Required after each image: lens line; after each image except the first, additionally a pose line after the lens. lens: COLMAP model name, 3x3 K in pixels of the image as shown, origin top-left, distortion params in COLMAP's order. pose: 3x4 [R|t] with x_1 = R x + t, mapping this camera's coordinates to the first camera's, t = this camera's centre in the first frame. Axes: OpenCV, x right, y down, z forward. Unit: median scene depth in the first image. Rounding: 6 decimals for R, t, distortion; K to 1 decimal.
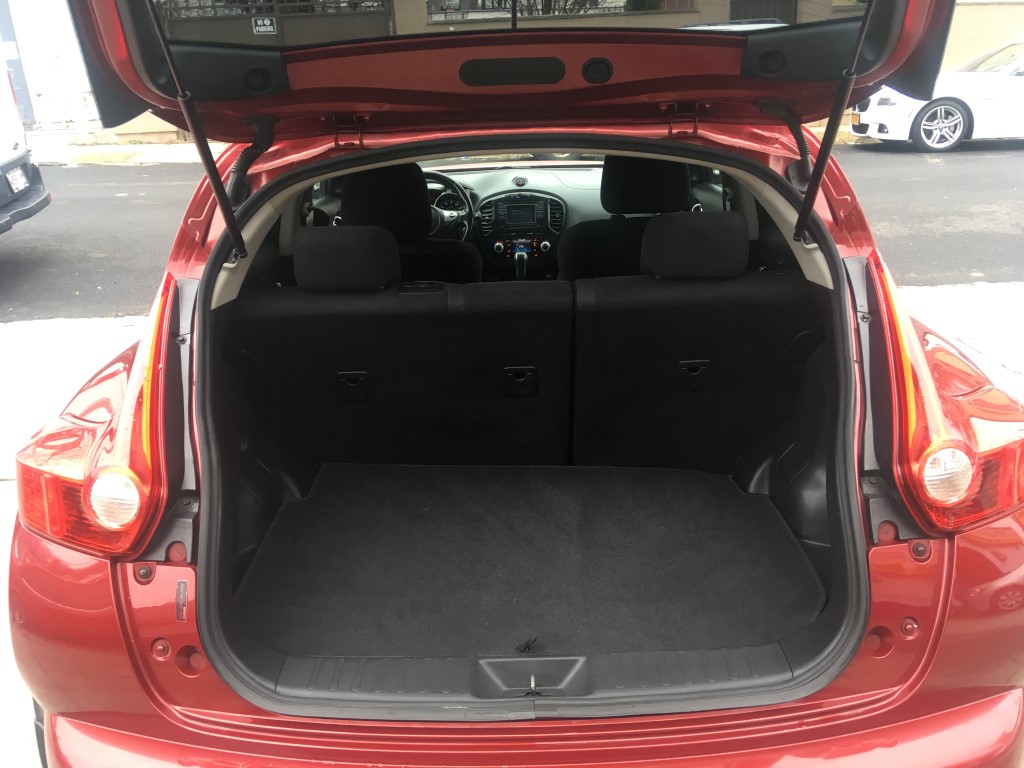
lens RADIAL K [[861.1, 0, 502.2], [0, 861.1, 379.1], [0, 0, 1]] dist [0.112203, -0.164924]
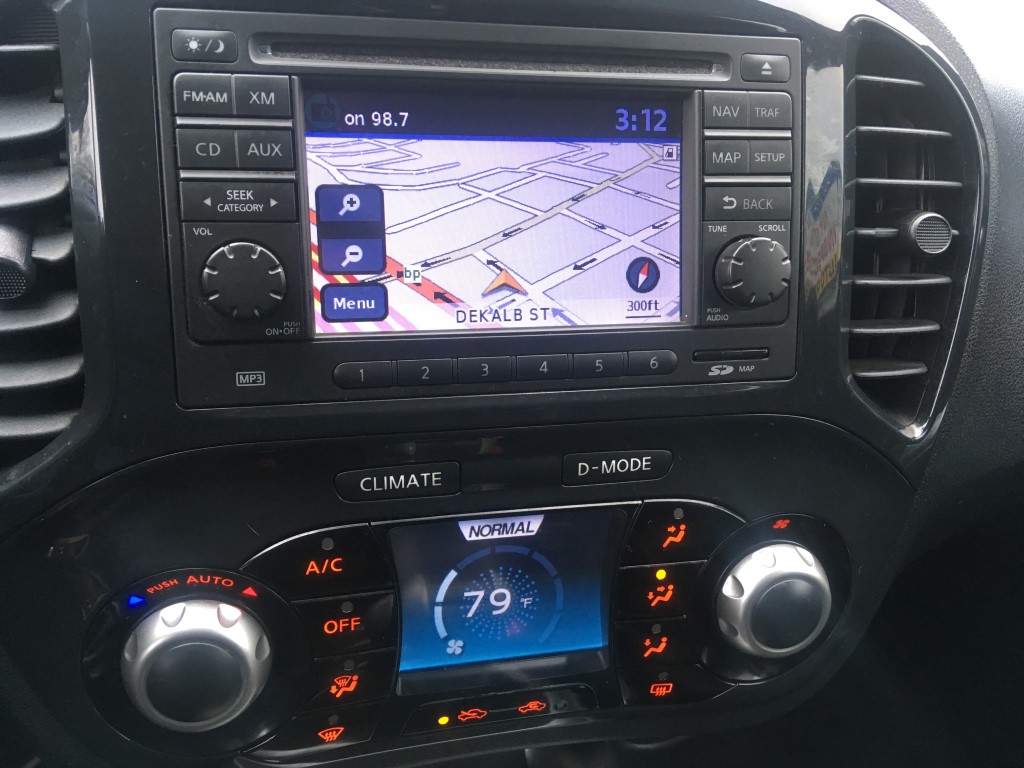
lens RADIAL K [[861.1, 0, 506.8], [0, 861.1, 377.1], [0, 0, 1]] dist [0.112203, -0.164924]
pose [[0.961562, -0.026146, 0.273339, 0.000660], [-0.005380, 0.993471, 0.113957, -0.074844], [-0.274534, -0.111047, 0.955144, 0.375532]]
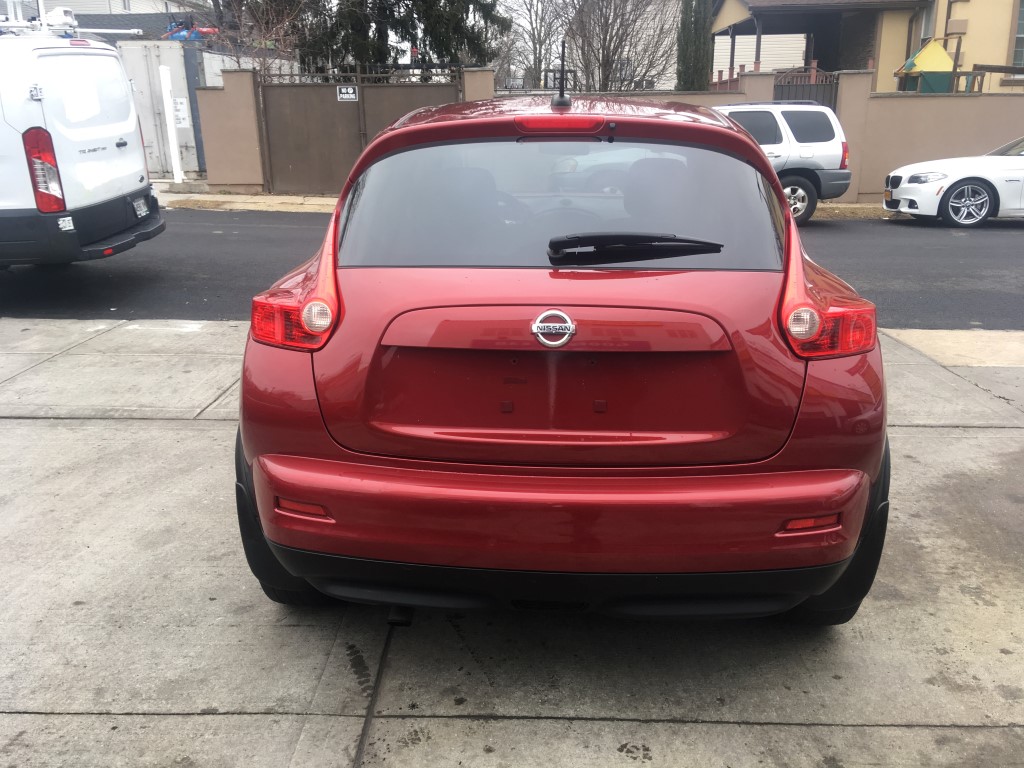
lens RADIAL K [[861.1, 0, 511.6], [0, 861.1, 383.7], [0, 0, 1]] dist [0.112203, -0.164924]
pose [[0.997821, 0.048514, -0.044721, 0.004396], [-0.051776, 0.995843, -0.074942, 0.057459], [0.040900, 0.077094, 0.996185, -0.105150]]
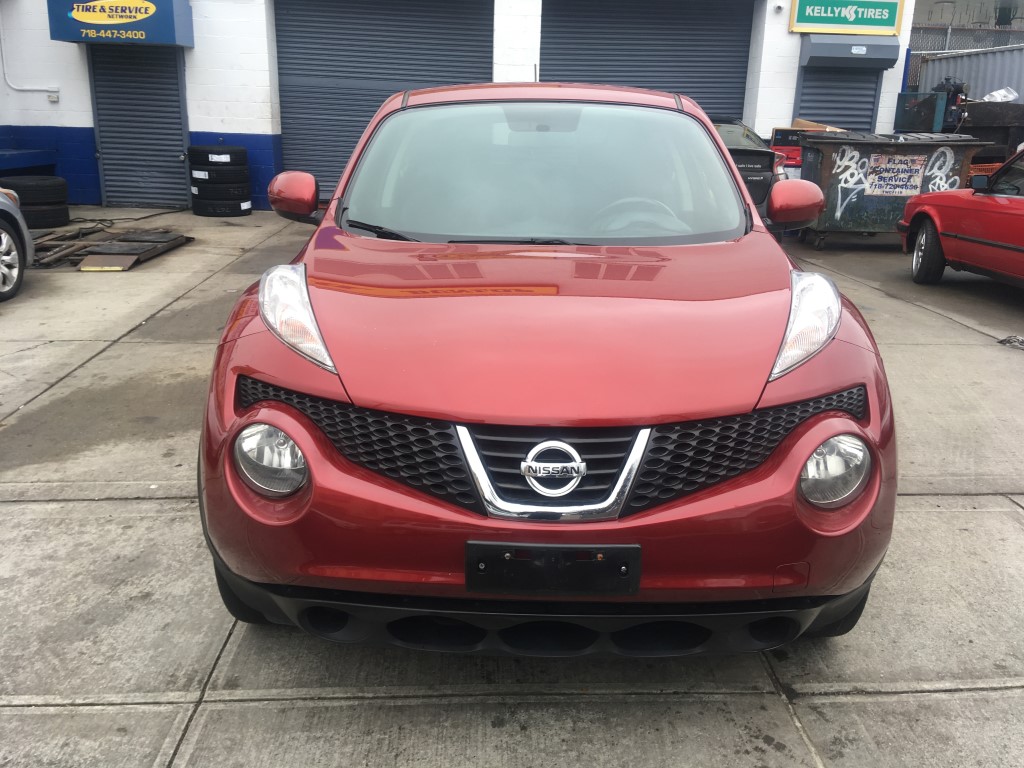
lens RADIAL K [[861.1, 0, 509.0], [0, 861.1, 382.6], [0, 0, 1]] dist [0.112203, -0.164924]
pose [[-0.999788, 0.017898, 0.010141, 0.018463], [0.020334, 0.785179, 0.618935, -0.258654], [0.003116, 0.619010, -0.785377, 0.720483]]
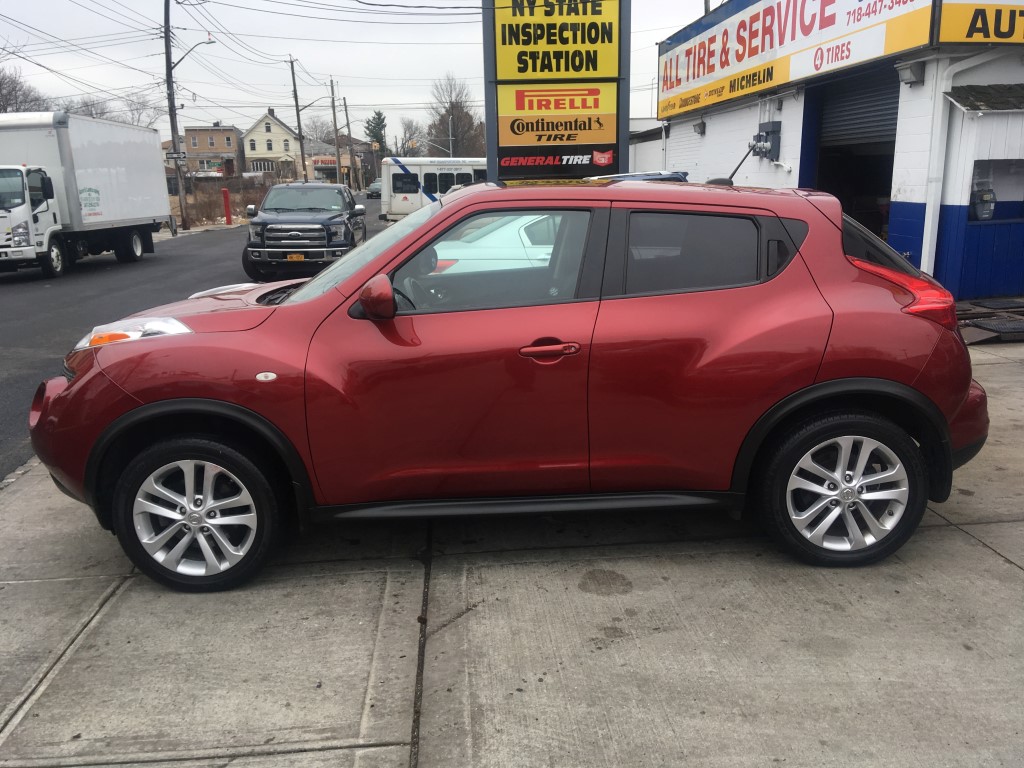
lens RADIAL K [[861.1, 0, 506.8], [0, 861.1, 384.8], [0, 0, 1]] dist [0.112203, -0.164924]
pose [[-0.029200, -0.182382, 0.982794, -0.481888], [0.385139, 0.905247, 0.179434, -0.100541], [-0.922397, 0.383751, 0.043810, 0.335322]]
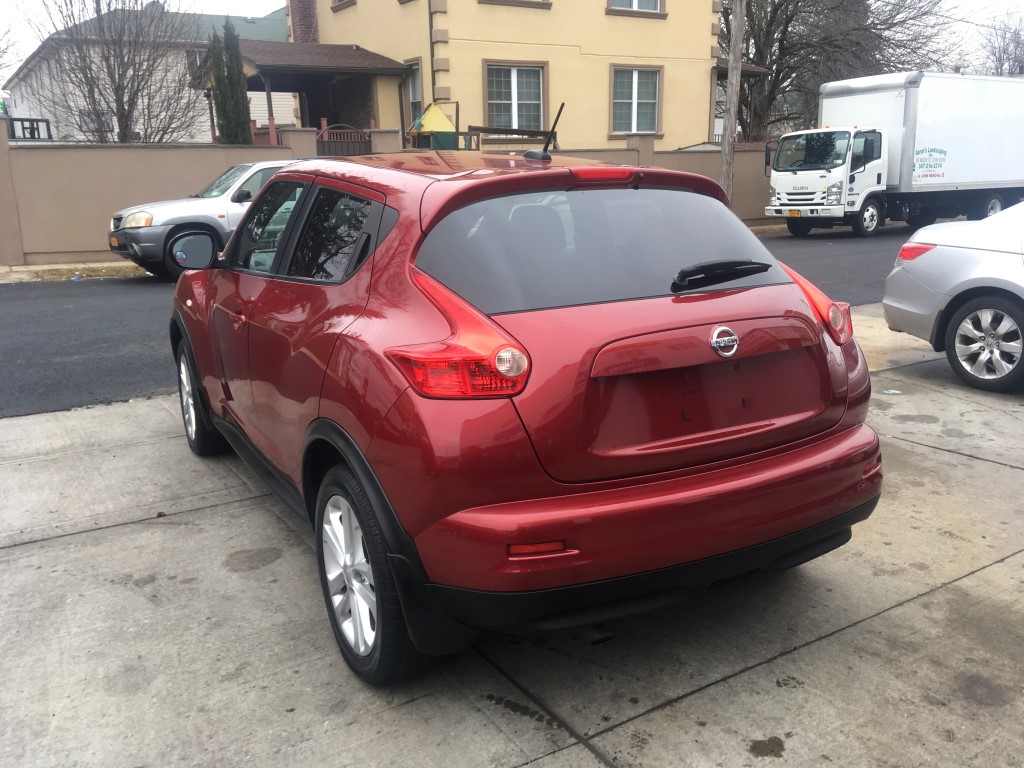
lens RADIAL K [[861.1, 0, 512.2], [0, 861.1, 384.0], [0, 0, 1]] dist [0.112203, -0.164924]
pose [[0.863500, -0.098037, 0.494728, -0.190294], [0.167015, 0.981164, -0.097078, 0.053497], [-0.475892, 0.166454, 0.863609, -0.079593]]
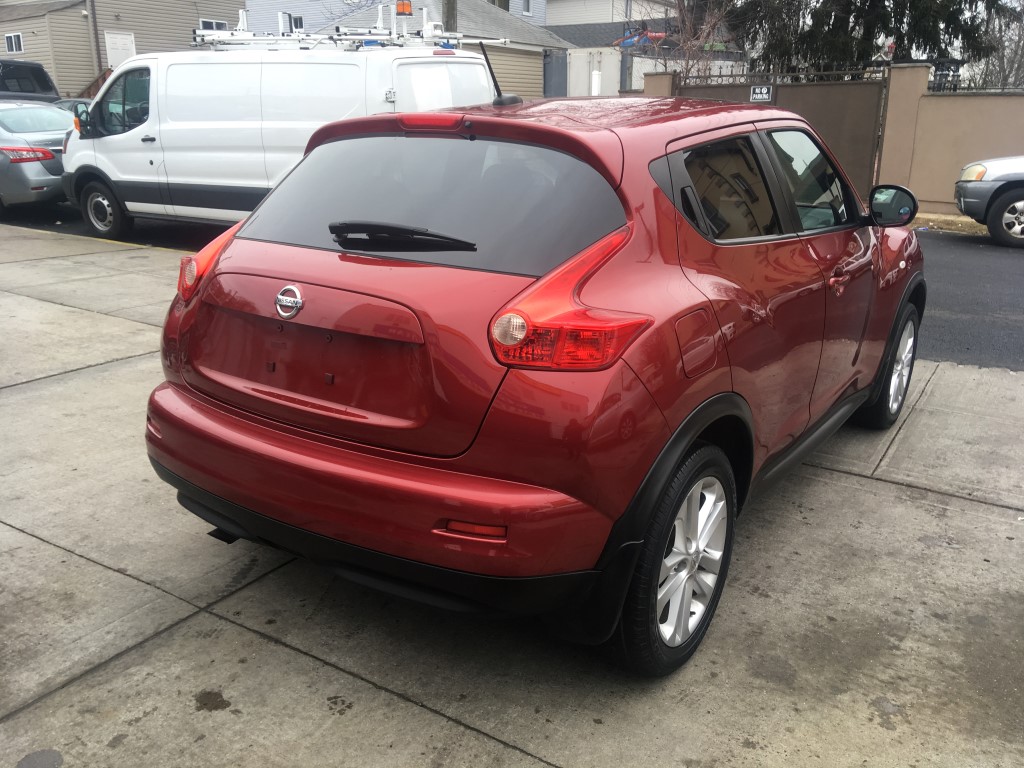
lens RADIAL K [[861.1, 0, 508.2], [0, 861.1, 391.9], [0, 0, 1]] dist [0.112203, -0.164924]
pose [[0.823954, 0.211178, -0.525836, 0.199058], [-0.242478, 0.970109, 0.009650, 0.032751], [0.512156, 0.119553, 0.850531, -0.059628]]
